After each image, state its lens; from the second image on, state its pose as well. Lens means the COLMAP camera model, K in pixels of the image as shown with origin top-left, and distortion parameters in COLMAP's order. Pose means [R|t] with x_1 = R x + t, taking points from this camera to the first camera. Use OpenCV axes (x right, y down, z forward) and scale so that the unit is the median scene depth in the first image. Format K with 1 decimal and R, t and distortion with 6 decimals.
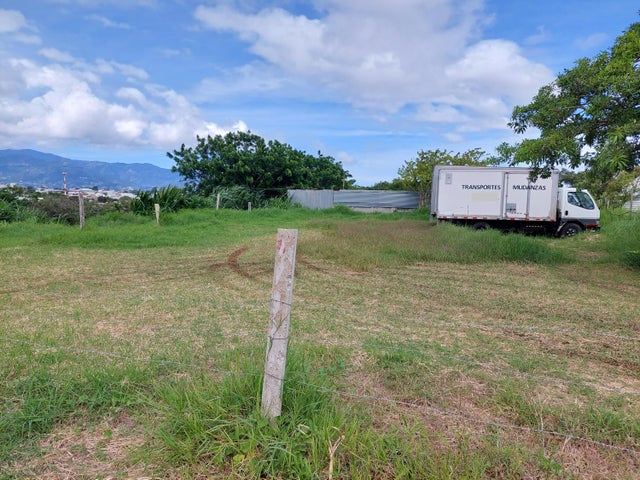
lens RADIAL K [[455.0, 0, 321.1], [0, 455.0, 254.1], [0, 0, 1]] dist [0.042947, -0.052497]
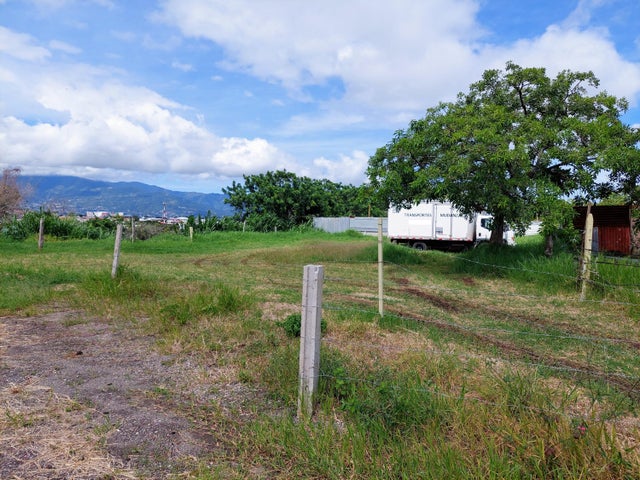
lens RADIAL K [[455.0, 0, 328.1], [0, 455.0, 252.4], [0, 0, 1]] dist [0.042947, -0.052497]
pose [[0.986876, 0.011089, -0.161098, 0.158690], [-0.021444, 0.997803, -0.062684, 0.025940], [0.160049, 0.065316, 0.984946, -0.175185]]
